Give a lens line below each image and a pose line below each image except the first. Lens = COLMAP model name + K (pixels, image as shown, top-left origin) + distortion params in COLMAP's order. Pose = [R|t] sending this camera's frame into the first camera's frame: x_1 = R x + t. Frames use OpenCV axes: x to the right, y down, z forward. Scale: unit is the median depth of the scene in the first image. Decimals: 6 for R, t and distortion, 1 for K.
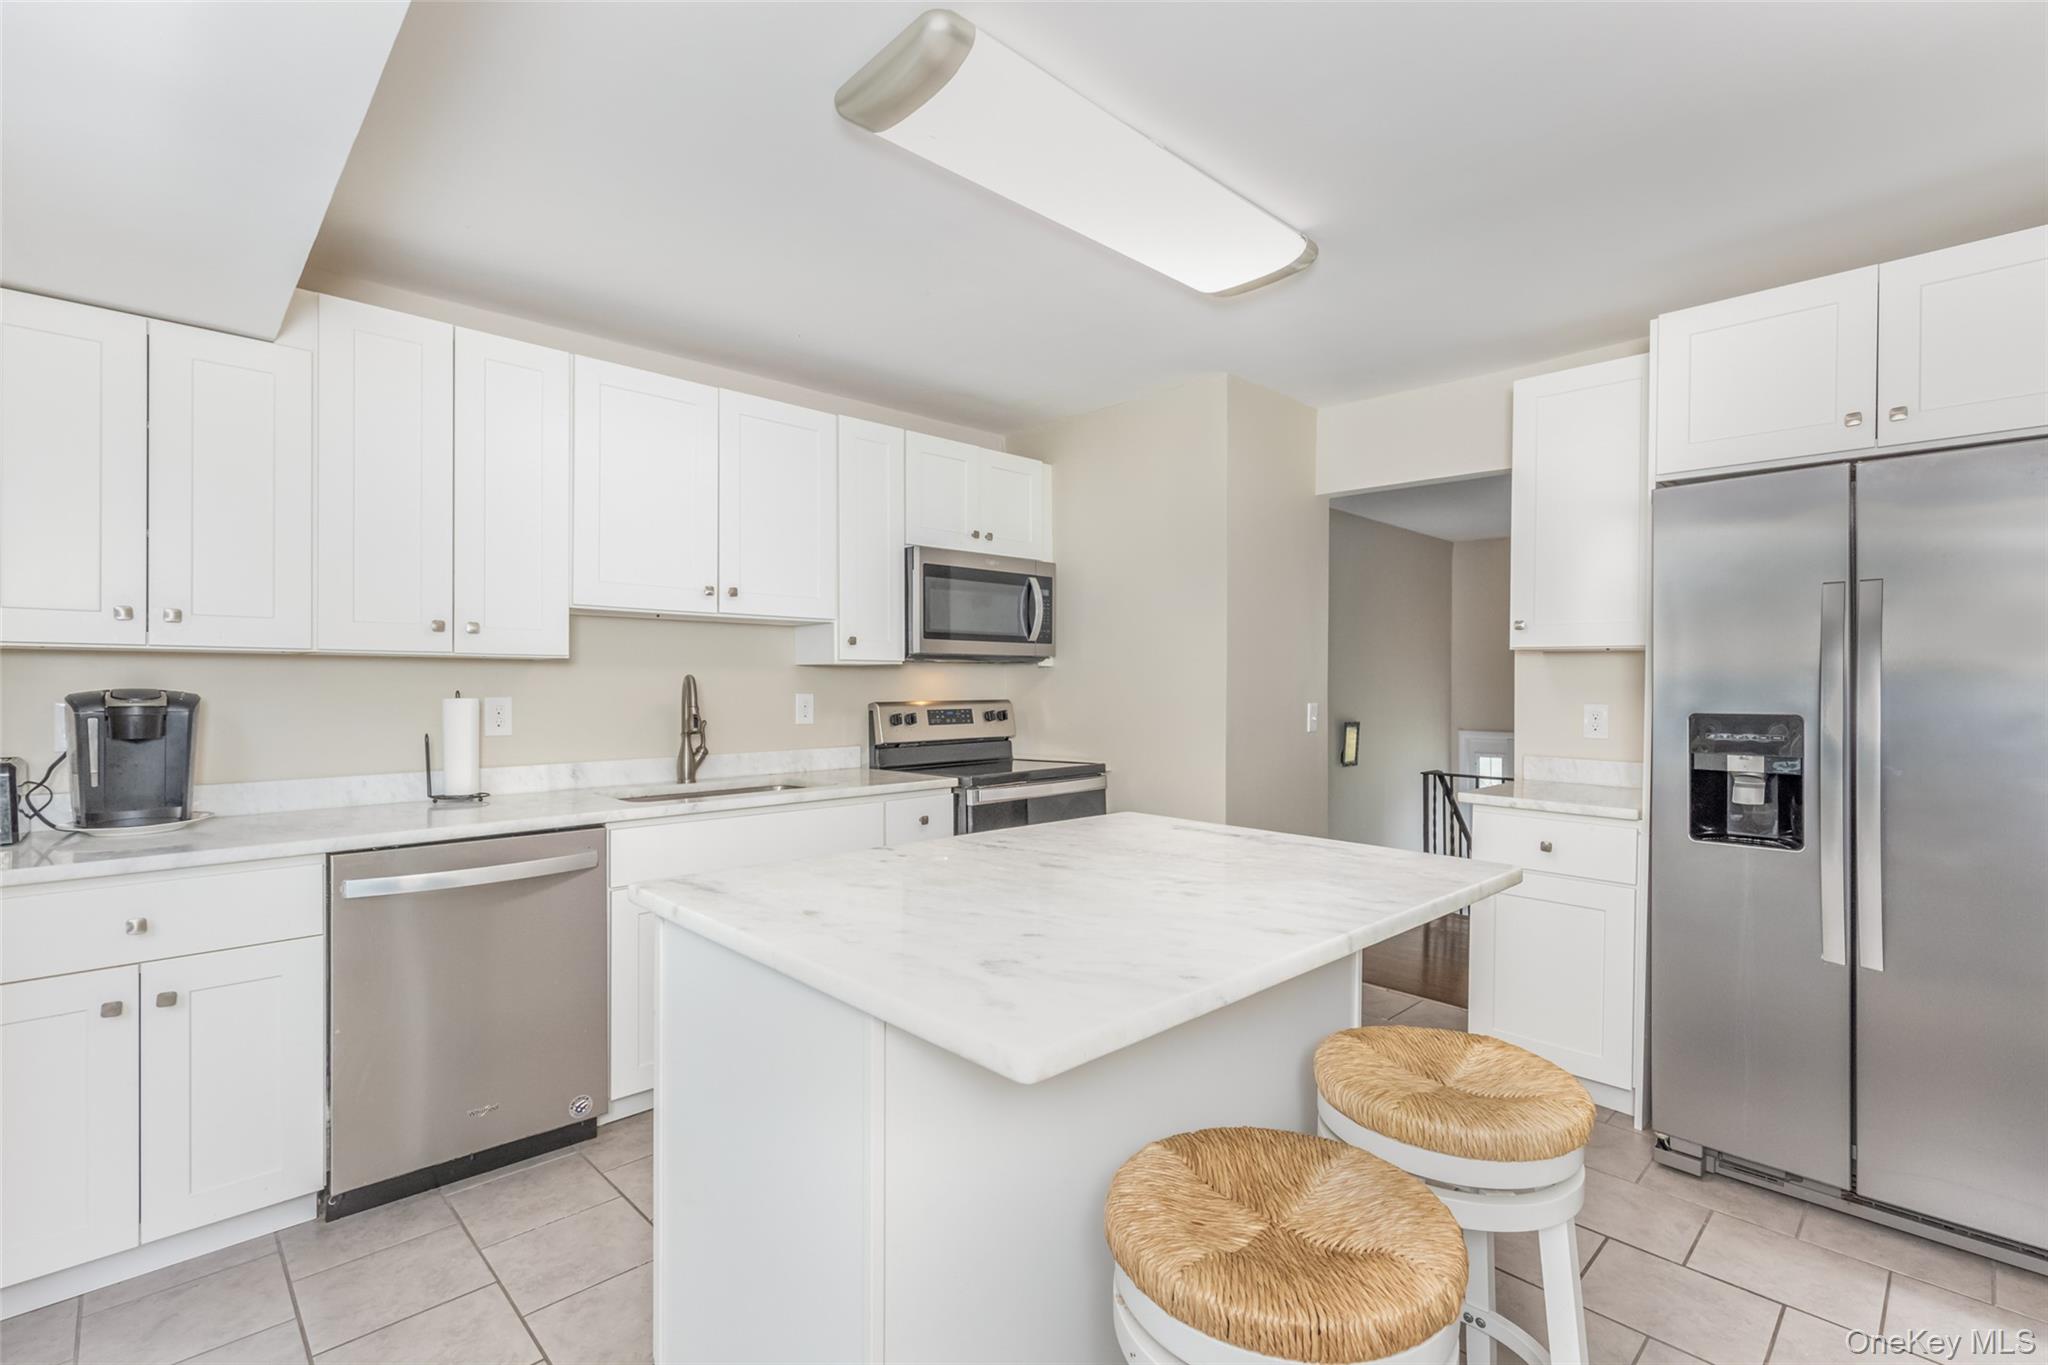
lens RADIAL K [[920.9, 0, 1025.4], [0, 920.9, 688.9], [0, 0, 1]] dist [0.014041, -0.008231]
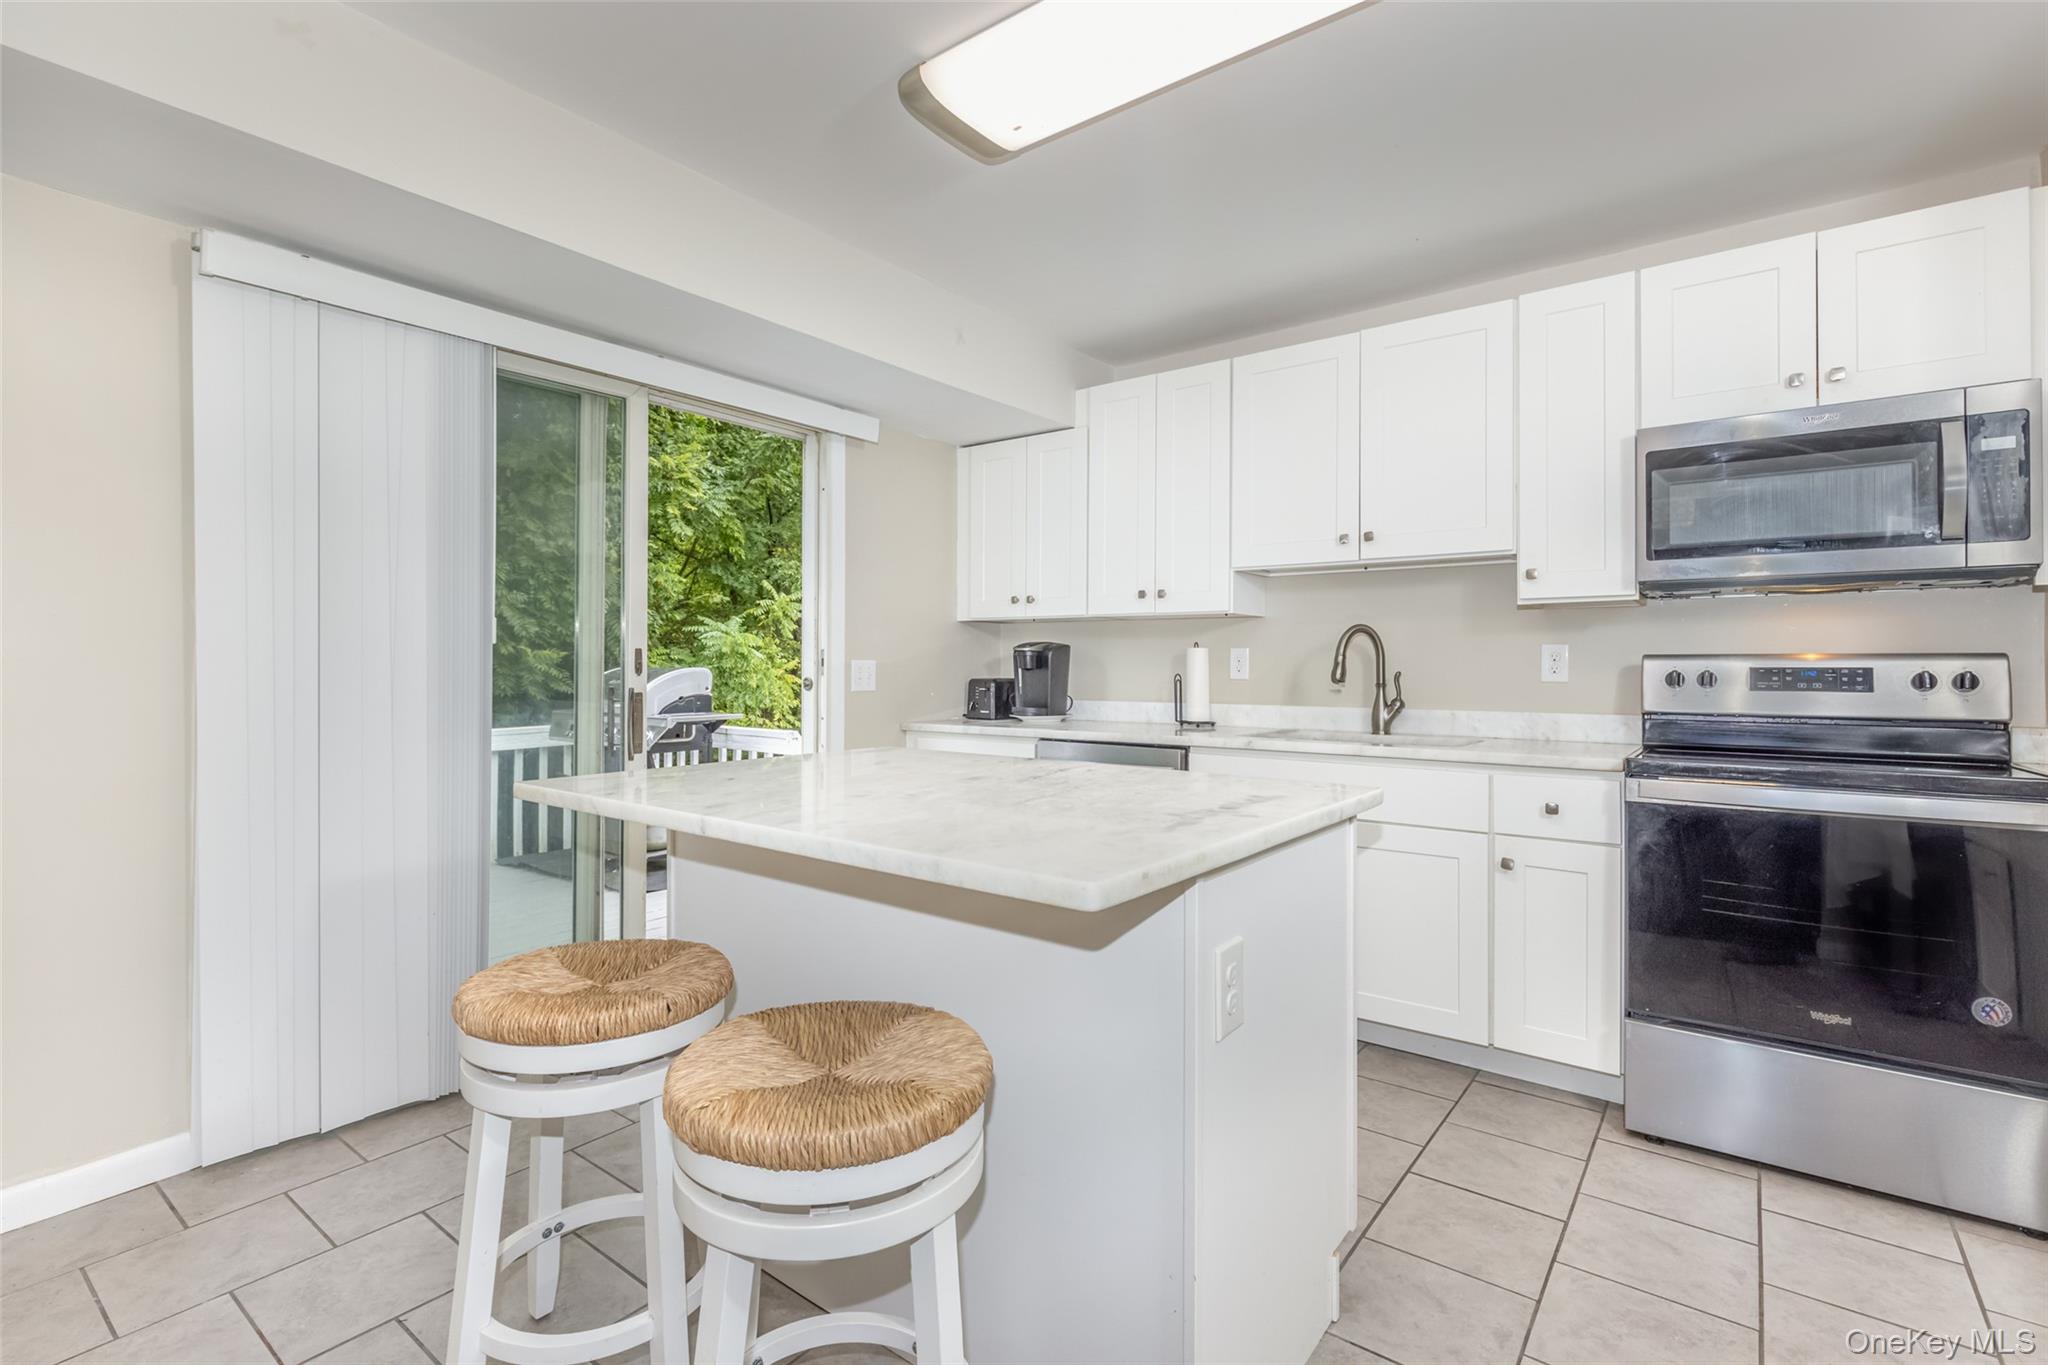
lens RADIAL K [[967.0, 0, 1026.5], [0, 967.0, 653.2], [0, 0, 1]] dist [0.000533, -0.000096]
pose [[0.157794, -0.008746, -0.987433, 0.596425], [-0.007250, 0.999924, -0.010016, 0.028530], [0.987445, 0.008739, 0.157719, 0.466892]]
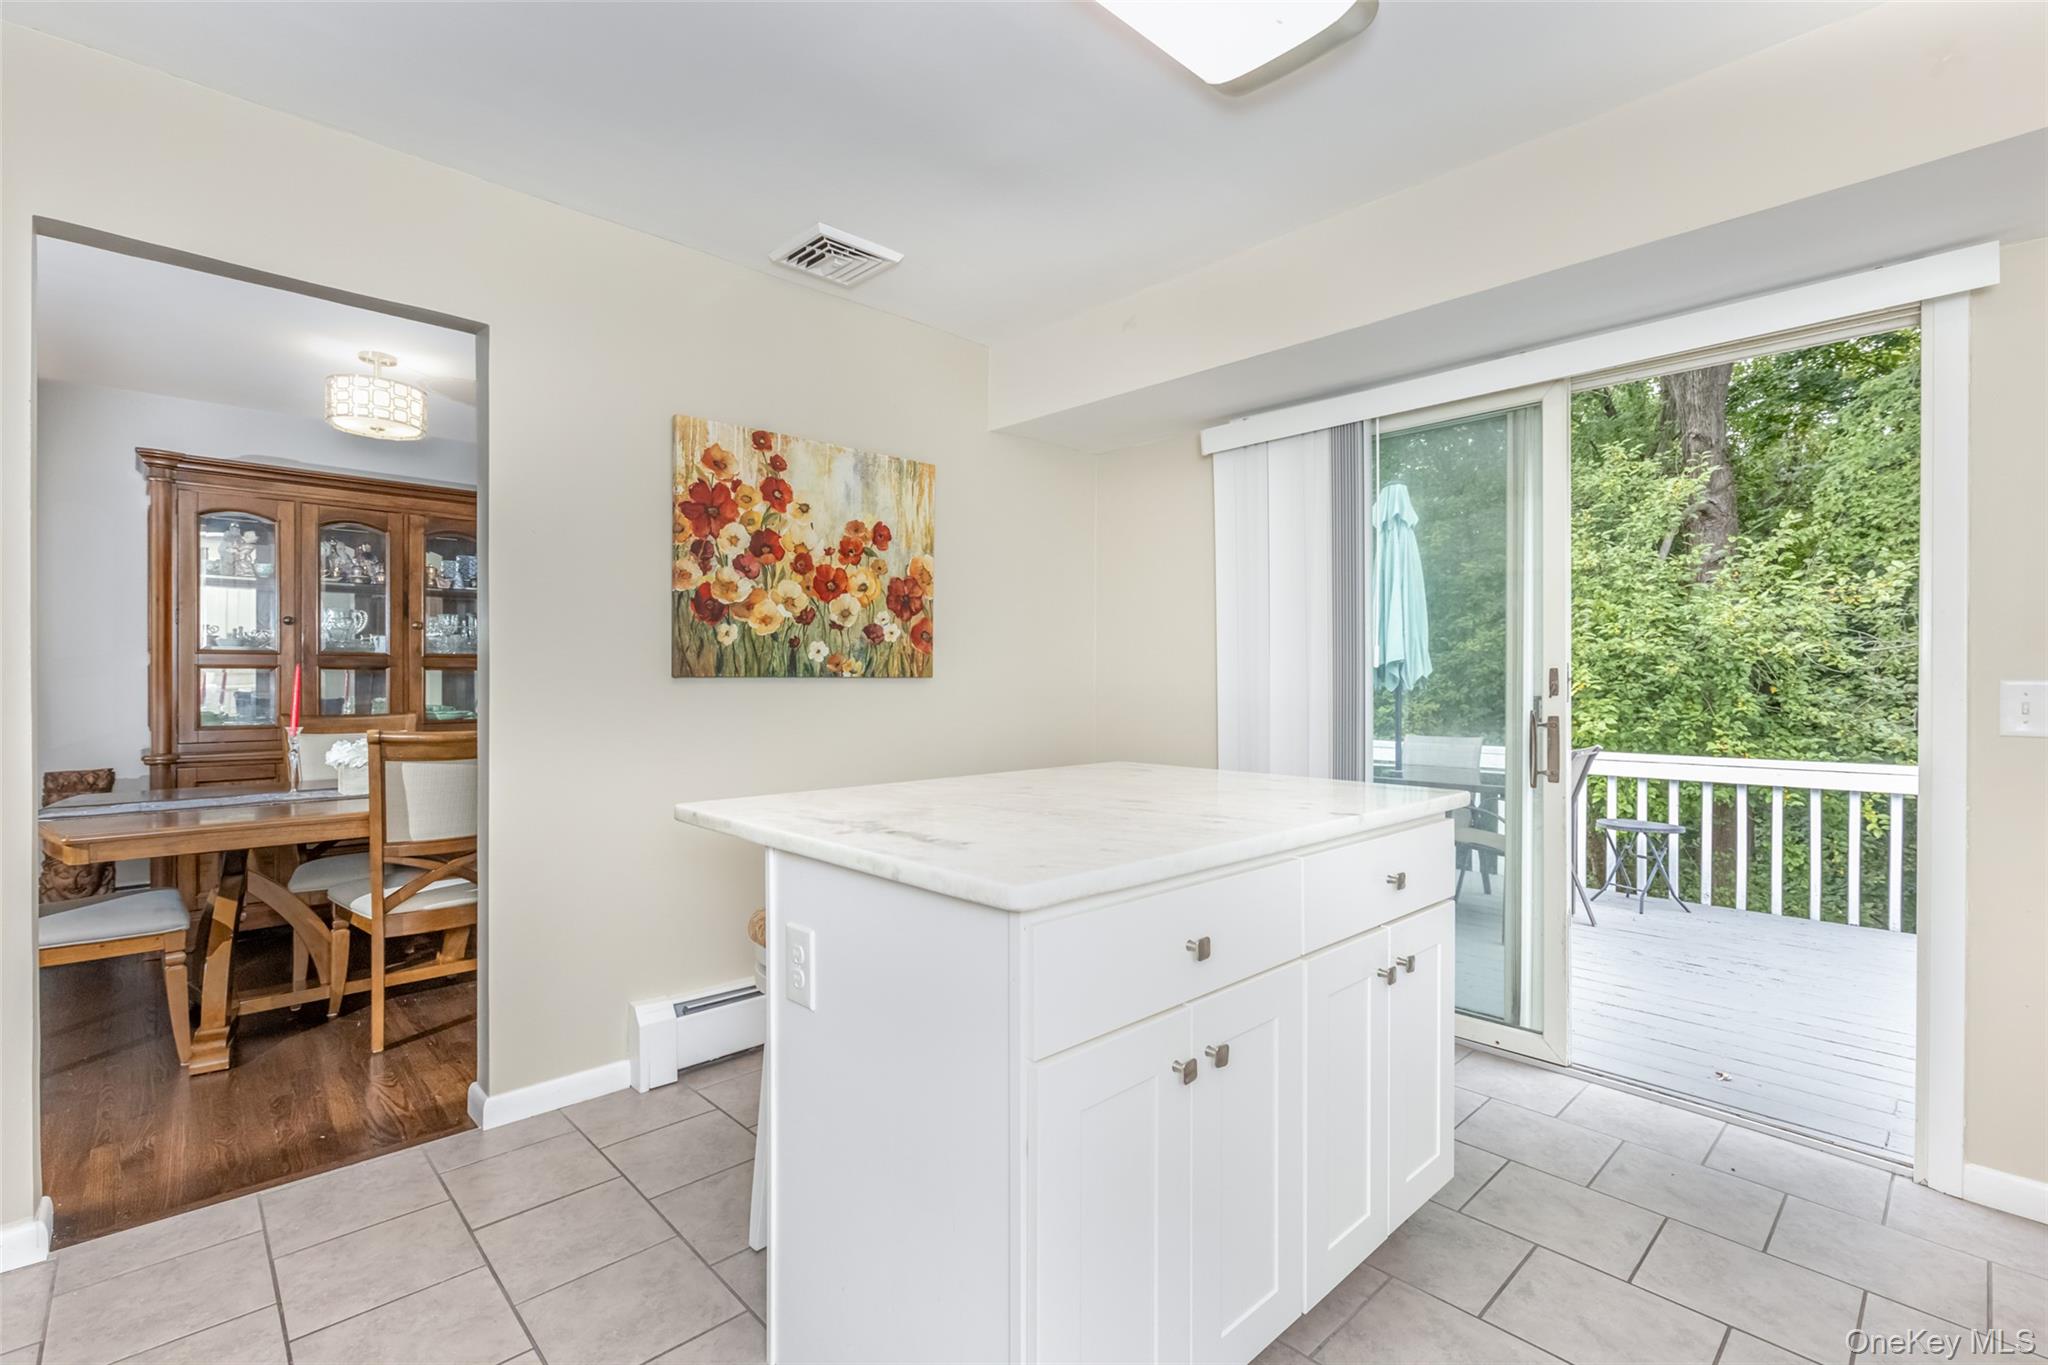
lens RADIAL K [[920.9, 0, 1025.4], [0, 920.9, 688.9], [0, 0, 1]] dist [0.014041, -0.008231]
pose [[-0.999996, -0.002735, -0.001170, 0.081305], [-0.002755, 0.999848, 0.017196, 0.021319], [0.001123, 0.017199, -0.999851, 1.069934]]
